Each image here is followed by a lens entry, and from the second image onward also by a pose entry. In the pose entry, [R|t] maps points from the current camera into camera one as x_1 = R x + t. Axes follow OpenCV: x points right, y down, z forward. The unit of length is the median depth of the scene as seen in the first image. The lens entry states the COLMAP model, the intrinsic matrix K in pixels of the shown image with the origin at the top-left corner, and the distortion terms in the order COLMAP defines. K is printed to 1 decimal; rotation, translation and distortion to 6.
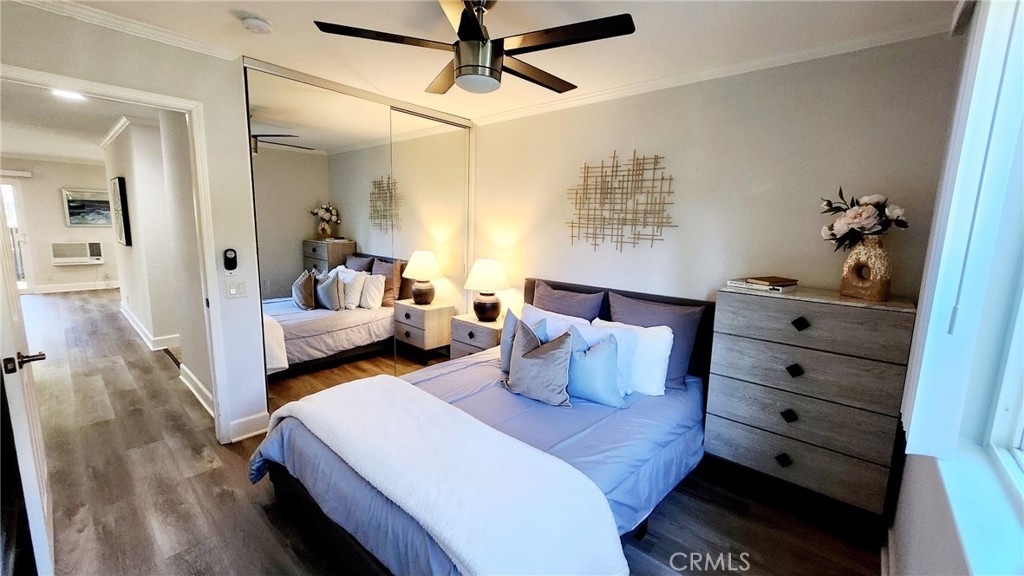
lens RADIAL K [[404.1, 0, 517.5], [0, 404.1, 282.4], [0, 0, 1]] dist [-0.000891, 0.000229]
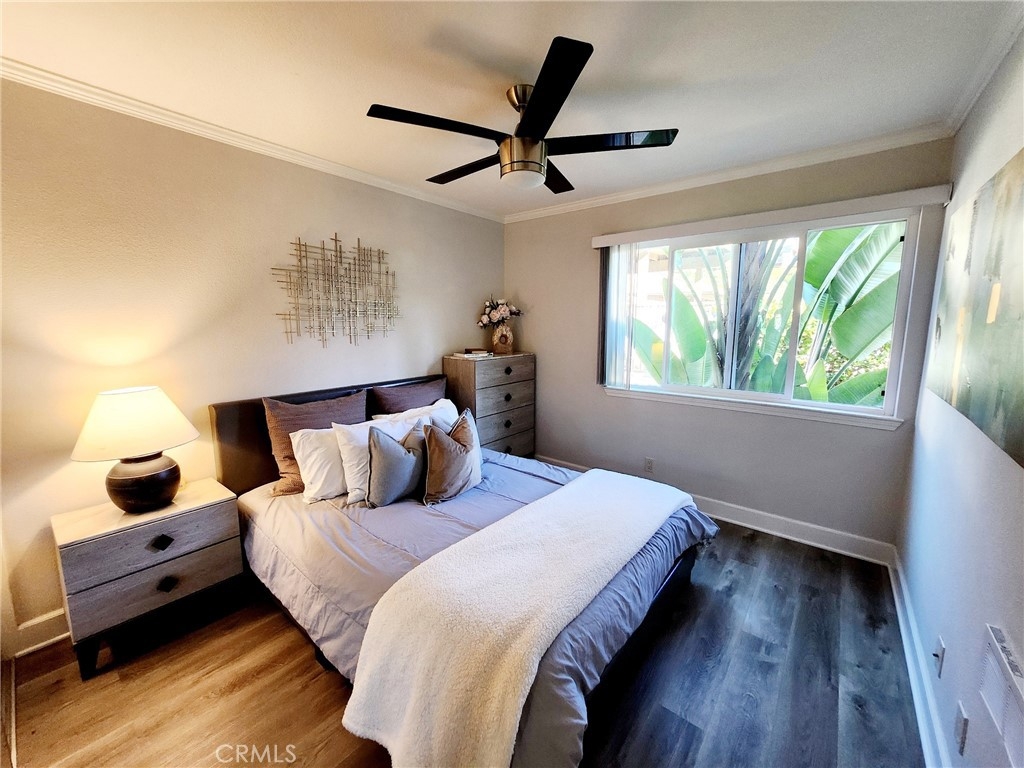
lens RADIAL K [[401.7, 0, 512.0], [0, 401.7, 384.0], [0, 0, 1]] dist [0.001219, 0.000043]
pose [[-0.035899, -0.163604, 0.985873, -0.717338], [0.155659, 0.973553, 0.167228, -0.090733], [-0.987158, 0.159463, -0.009483, 0.688174]]
